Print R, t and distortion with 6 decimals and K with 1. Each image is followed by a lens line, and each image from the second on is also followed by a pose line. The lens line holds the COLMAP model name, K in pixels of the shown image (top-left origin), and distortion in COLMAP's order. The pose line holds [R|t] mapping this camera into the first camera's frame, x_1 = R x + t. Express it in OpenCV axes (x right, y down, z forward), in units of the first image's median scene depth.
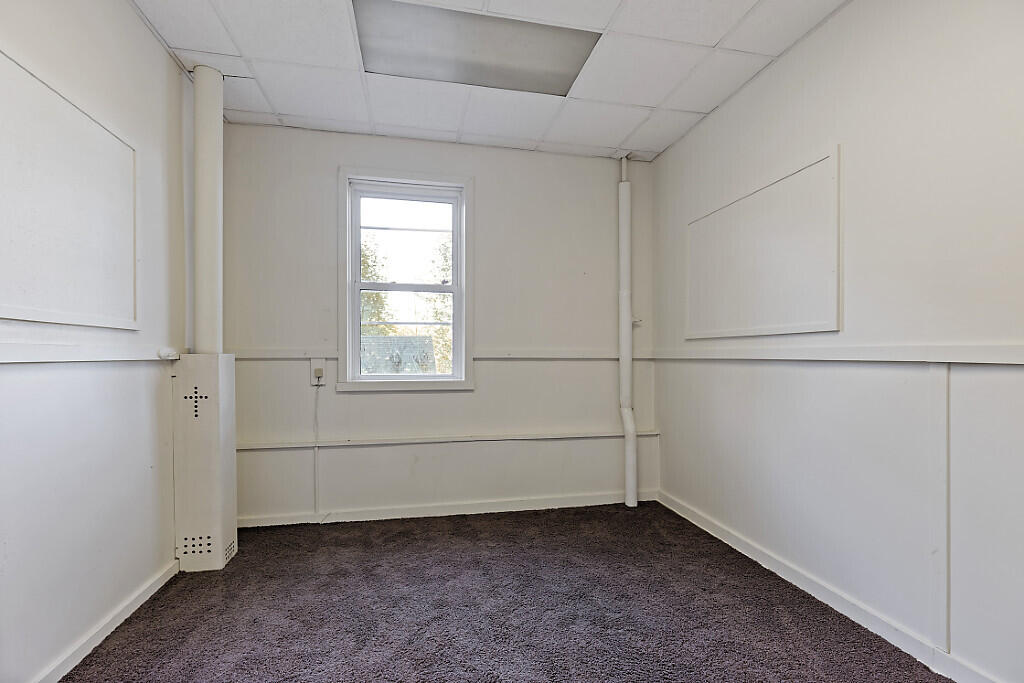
lens RADIAL K [[463.6, 0, 513.4], [0, 463.6, 344.7], [0, 0, 1]] dist [0.000796, -0.000494]
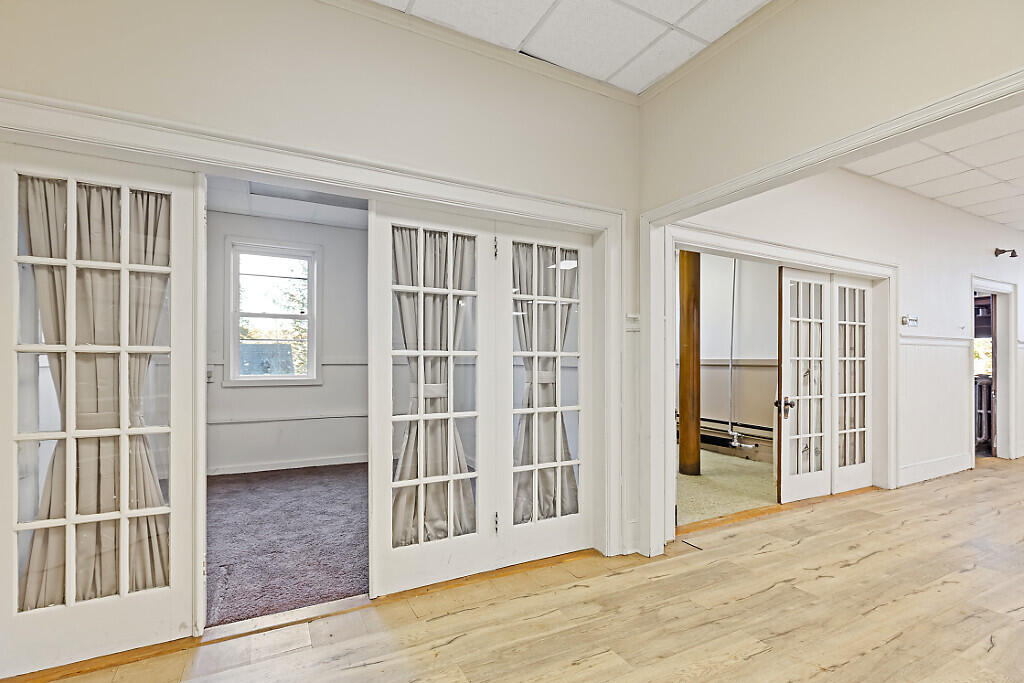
lens RADIAL K [[463.6, 0, 509.5], [0, 463.6, 351.1], [0, 0, 1]] dist [0.000796, -0.000494]
pose [[0.963981, 0.004700, 0.265928, 0.103445], [-0.005224, 0.999986, 0.001266, -0.018885], [-0.265918, -0.002610, 0.963992, -0.644243]]
